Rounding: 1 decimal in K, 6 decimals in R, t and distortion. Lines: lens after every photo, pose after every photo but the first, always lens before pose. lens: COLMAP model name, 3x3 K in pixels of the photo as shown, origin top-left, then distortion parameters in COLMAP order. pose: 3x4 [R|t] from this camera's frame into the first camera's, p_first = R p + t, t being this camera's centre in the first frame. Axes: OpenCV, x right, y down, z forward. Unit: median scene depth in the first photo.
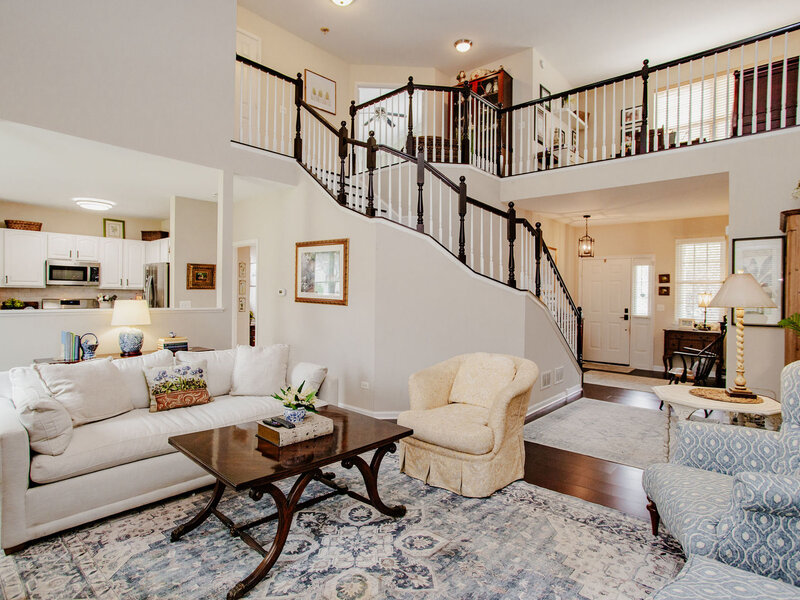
lens RADIAL K [[440.3, 0, 399.3], [0, 440.3, 297.7], [0, 0, 1]] dist [0.003347, 0.002304]
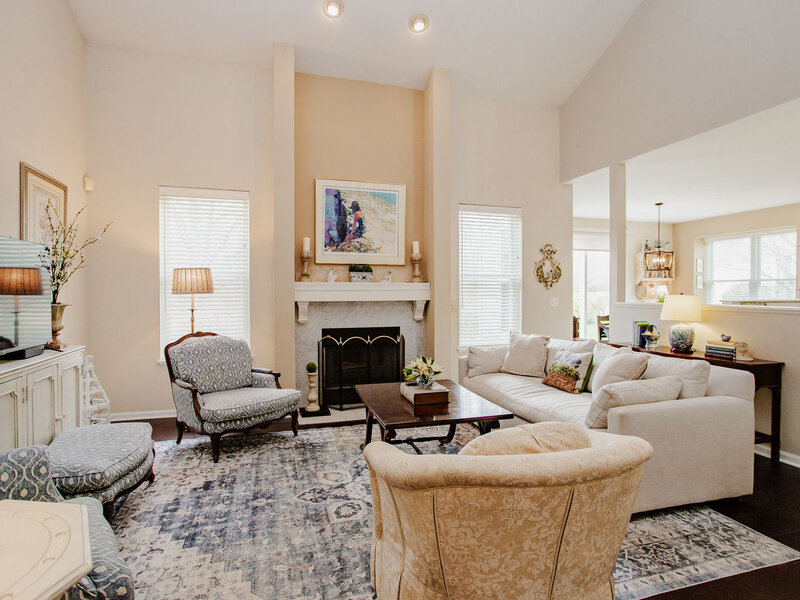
lens RADIAL K [[440.3, 0, 398.7], [0, 440.3, 301.5], [0, 0, 1]] dist [0.003347, 0.002304]
pose [[-0.534358, 0.000345, -0.845258, 0.443452], [-0.001677, 0.999998, 0.001469, 0.017509], [0.845257, 0.002202, -0.534356, 0.831031]]
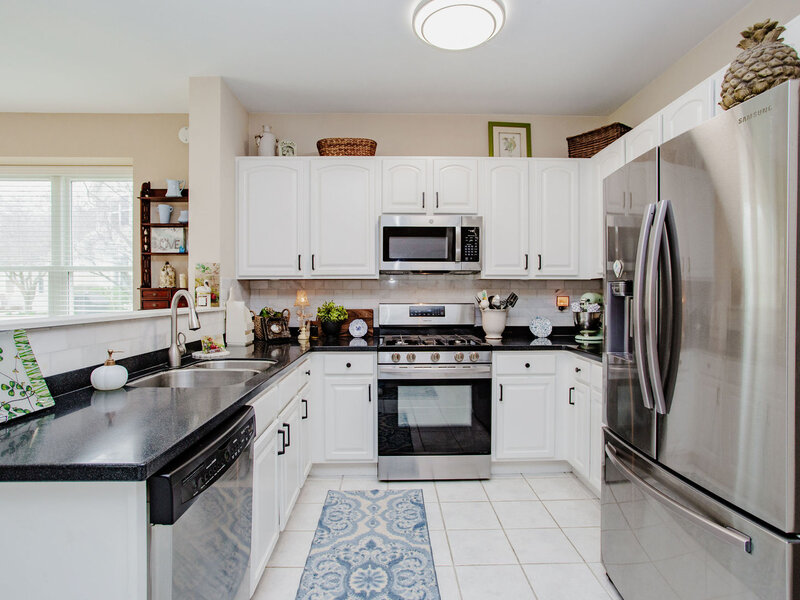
lens RADIAL K [[440.3, 0, 401.4], [0, 440.3, 299.9], [0, 0, 1]] dist [0.003347, 0.002304]
pose [[0.693311, -0.006830, -0.720606, -0.630675], [0.006232, 0.999975, -0.003482, 0.000434], [0.720611, -0.002076, 0.693336, 0.960521]]
